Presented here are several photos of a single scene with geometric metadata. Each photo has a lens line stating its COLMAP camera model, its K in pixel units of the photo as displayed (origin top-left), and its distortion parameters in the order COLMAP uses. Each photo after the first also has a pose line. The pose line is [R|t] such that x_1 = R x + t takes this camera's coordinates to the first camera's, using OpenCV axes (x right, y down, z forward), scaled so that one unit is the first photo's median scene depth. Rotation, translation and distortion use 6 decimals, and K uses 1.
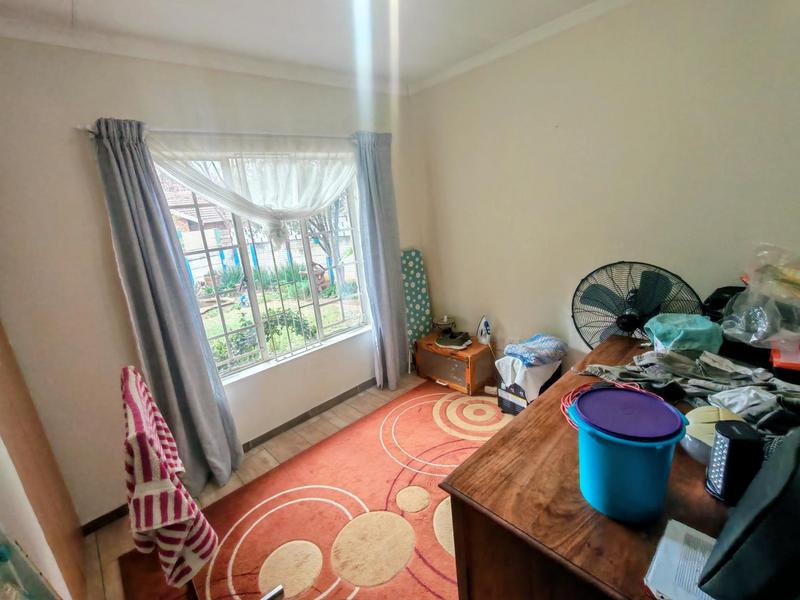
lens RADIAL K [[366.2, 0, 400.7], [0, 366.2, 300.1], [0, 0, 1]] dist [-0.004931, 0.001745]
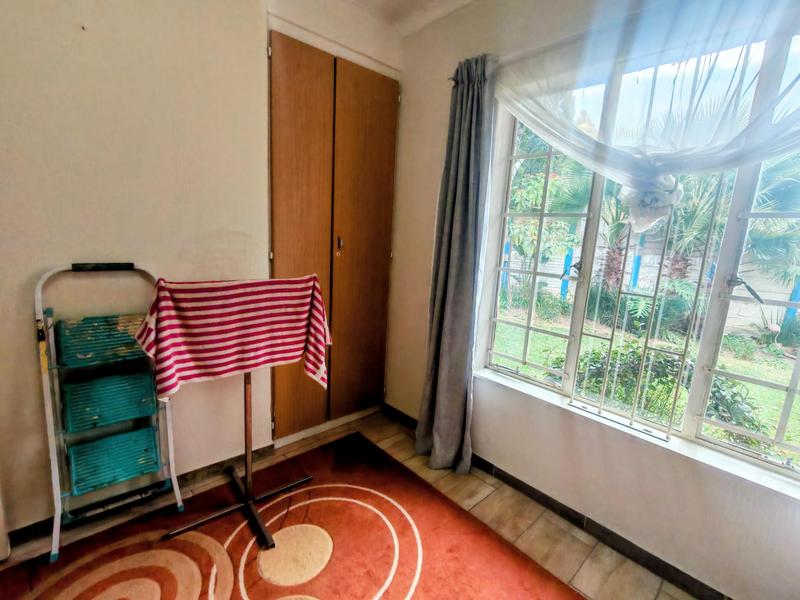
lens RADIAL K [[366.2, 0, 396.4], [0, 366.2, 298.5], [0, 0, 1]] dist [-0.004931, 0.001745]
pose [[-0.027684, 0.273422, -0.961496, 0.226058], [-0.306165, 0.913318, 0.268538, -0.076205], [0.951576, 0.301811, 0.058428, 0.620773]]
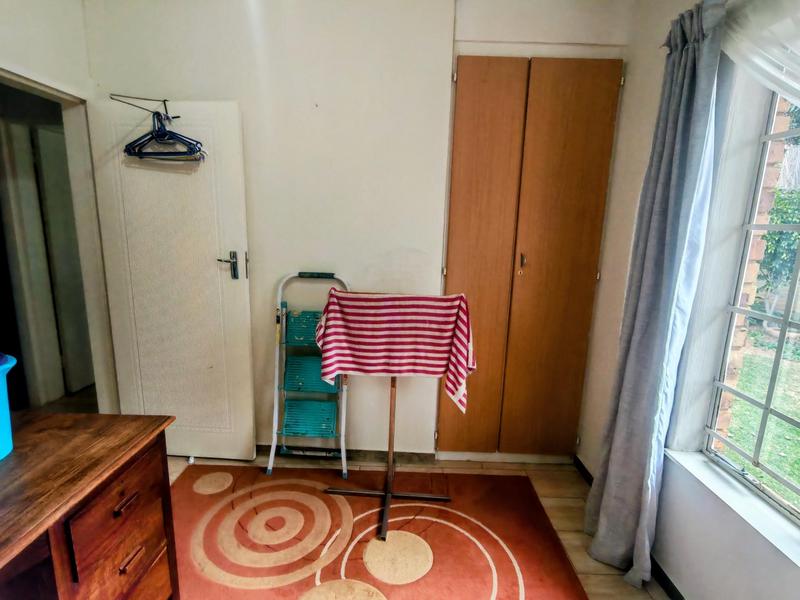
lens RADIAL K [[404.5, 0, 398.1], [0, 404.5, 299.4], [0, 0, 1]] dist [-0.004788, 0.000366]
pose [[-0.688370, 0.210826, -0.694045, 0.164820], [-0.150879, 0.894284, 0.421297, -0.164622], [0.709494, 0.394725, -0.583790, 0.835258]]
